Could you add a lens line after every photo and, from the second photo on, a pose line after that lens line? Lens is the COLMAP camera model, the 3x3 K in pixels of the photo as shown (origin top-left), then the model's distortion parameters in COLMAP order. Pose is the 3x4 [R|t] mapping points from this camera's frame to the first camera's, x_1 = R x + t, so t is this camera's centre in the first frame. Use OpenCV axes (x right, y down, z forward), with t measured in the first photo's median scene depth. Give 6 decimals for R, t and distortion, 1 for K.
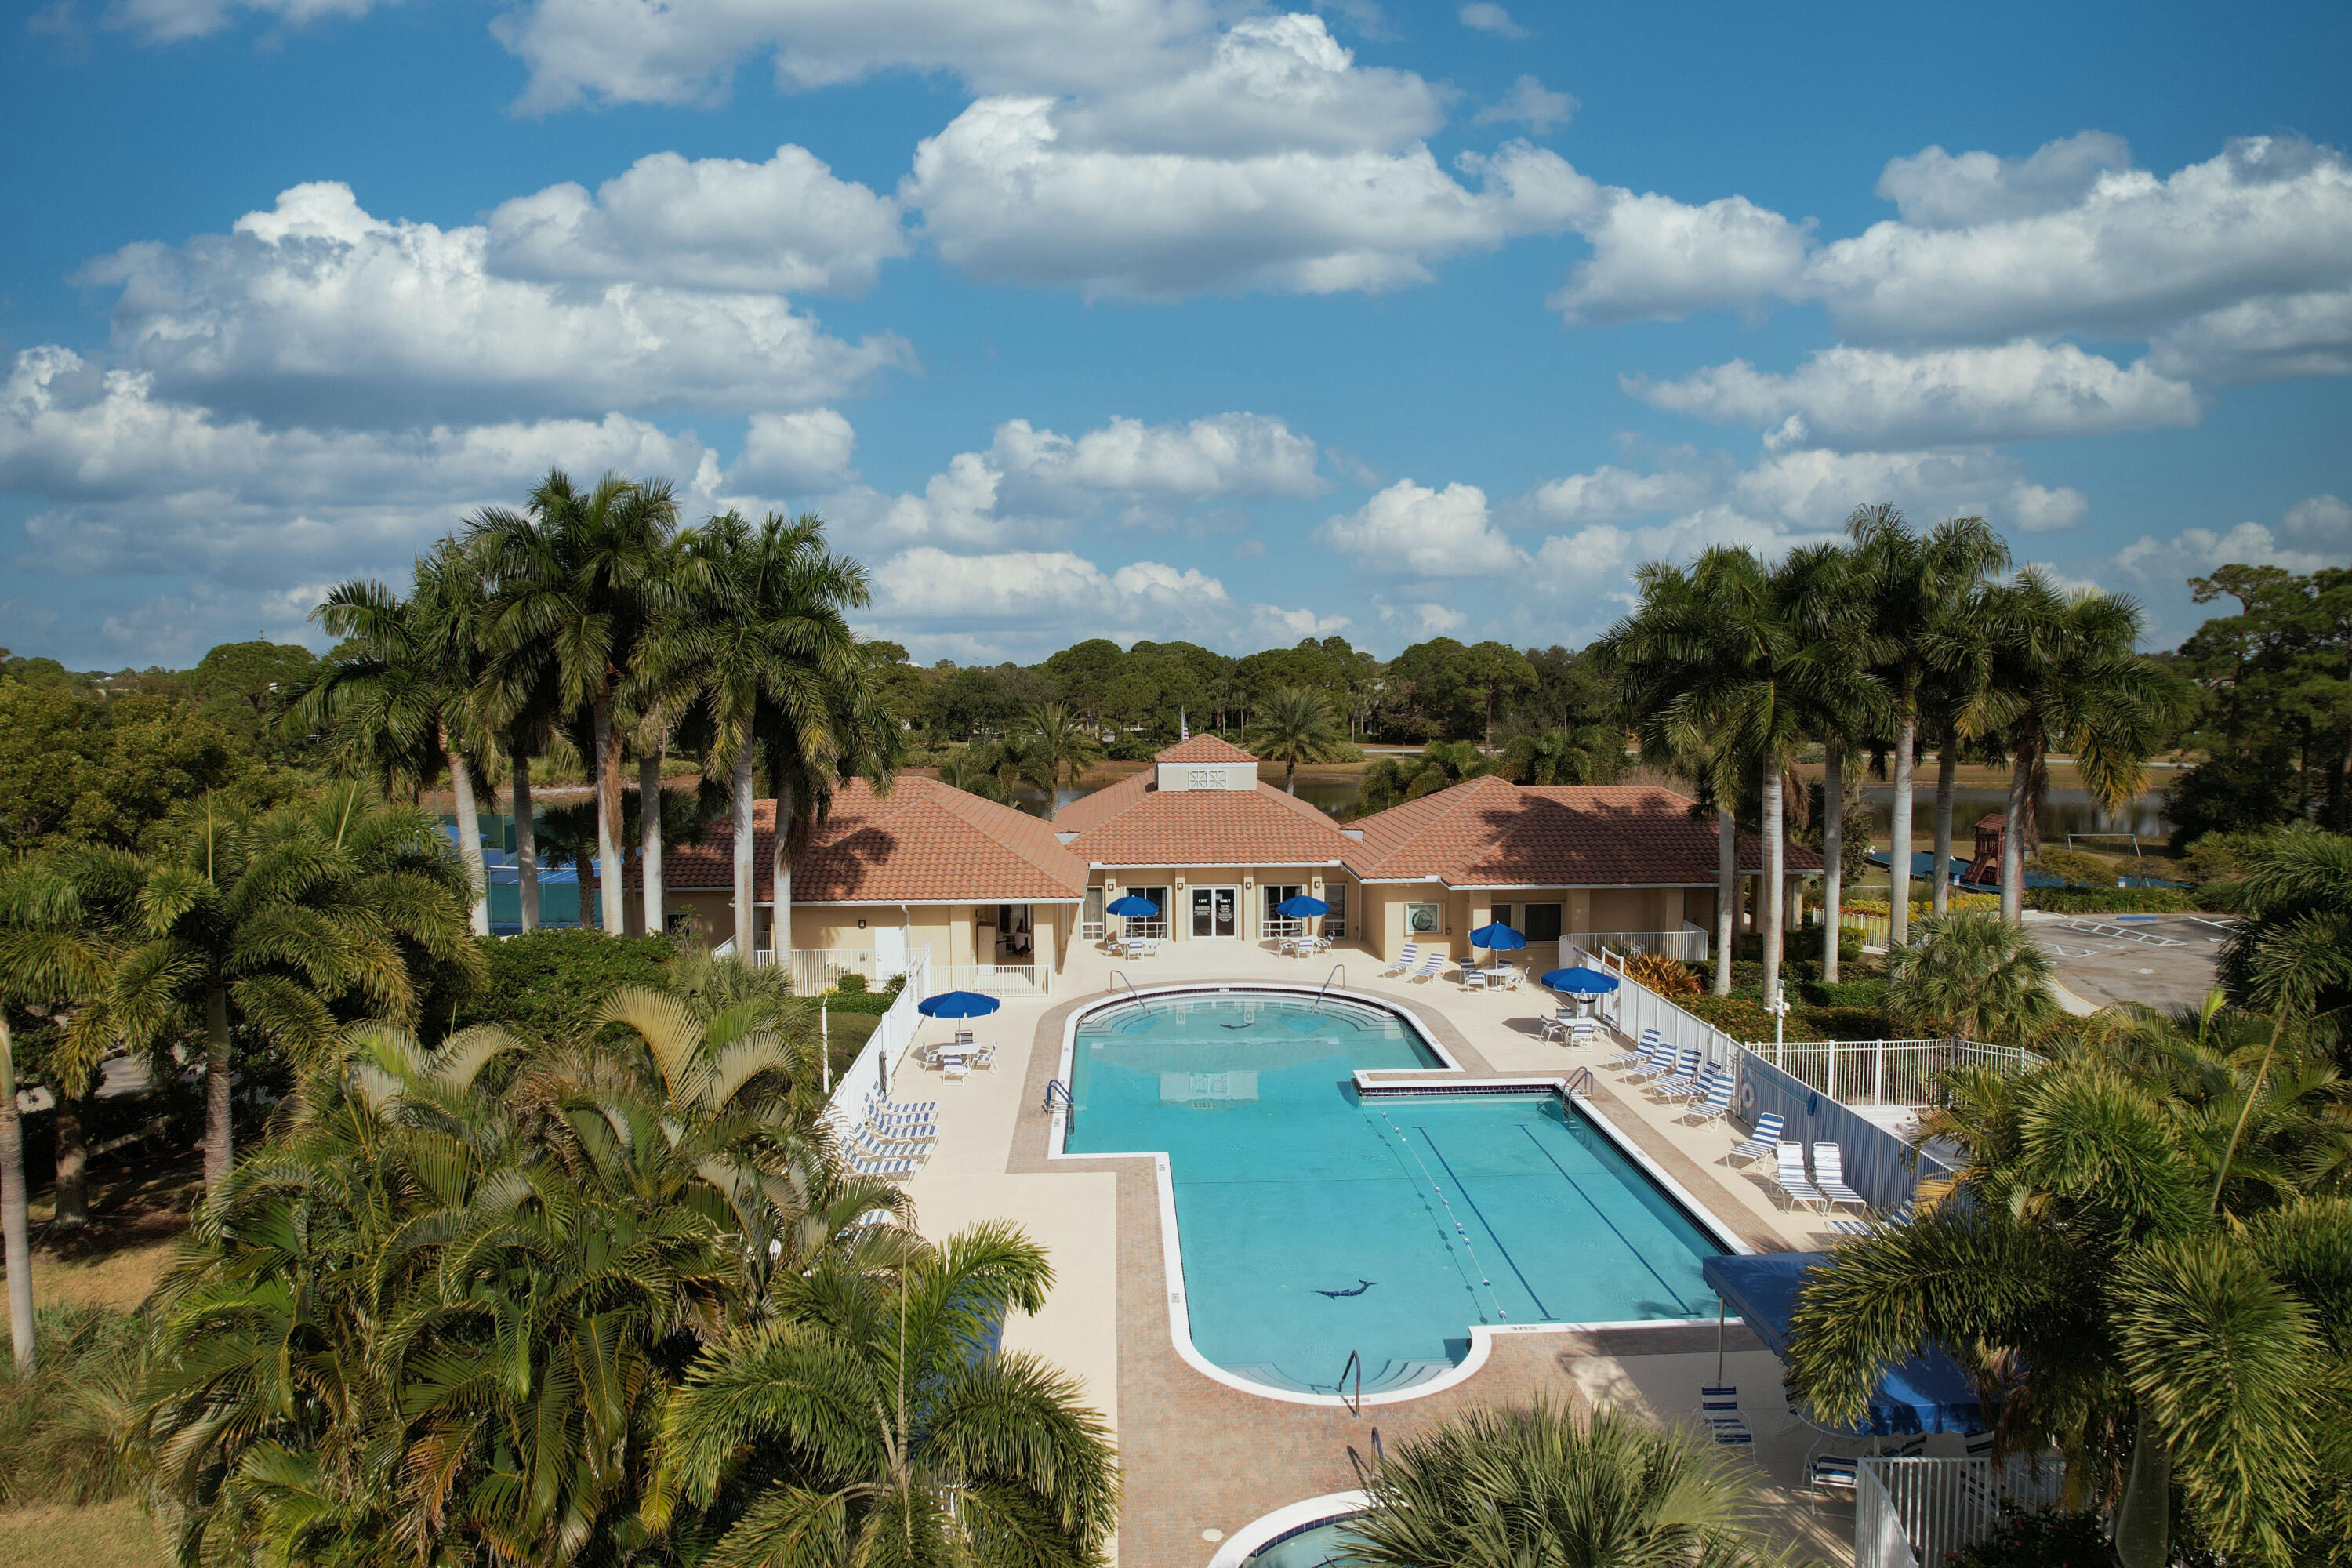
lens RADIAL K [[1490.1, 0, 1180.8], [0, 1490.1, 783.9], [0, 0, 1]] dist [-0.046080, 0.032151]
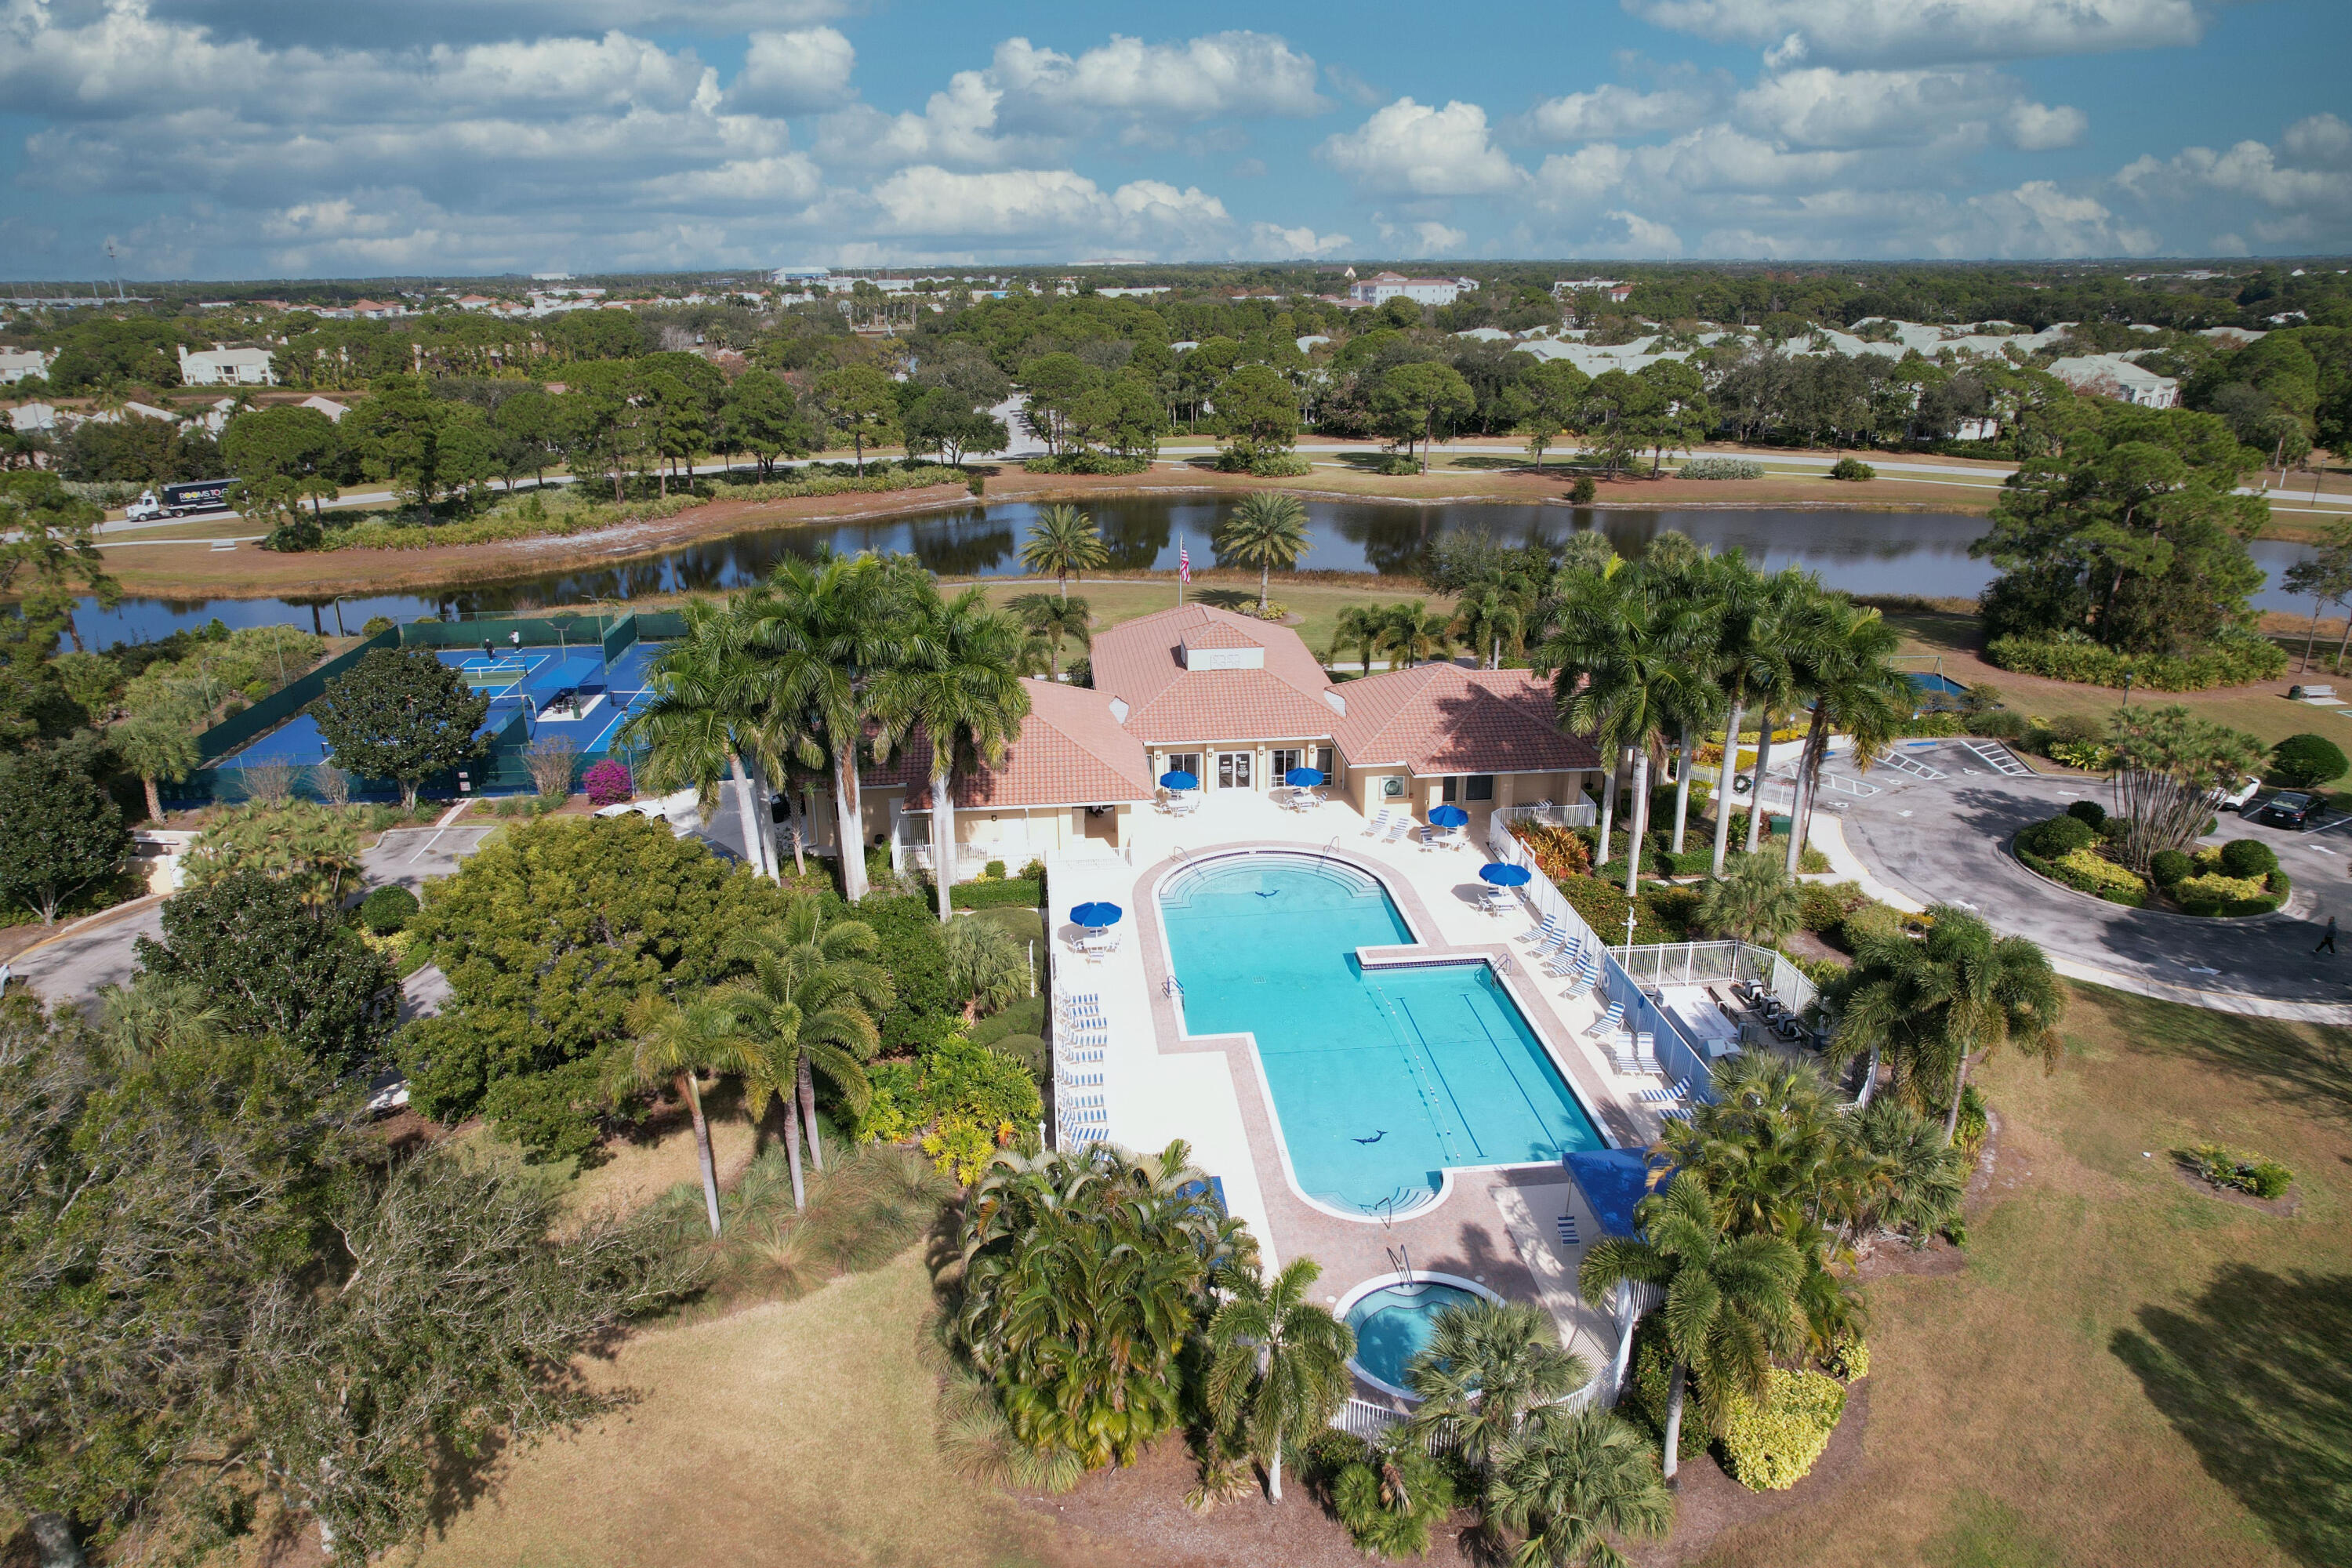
lens RADIAL K [[1490.1, 0, 1178.5], [0, 1490.1, 777.1], [0, 0, 1]] dist [-0.046080, 0.032151]
pose [[0.998609, -0.021264, 0.048250, -0.114092], [0.008058, 0.965873, 0.258890, -0.313299], [-0.052108, -0.258141, 0.964701, -0.351170]]
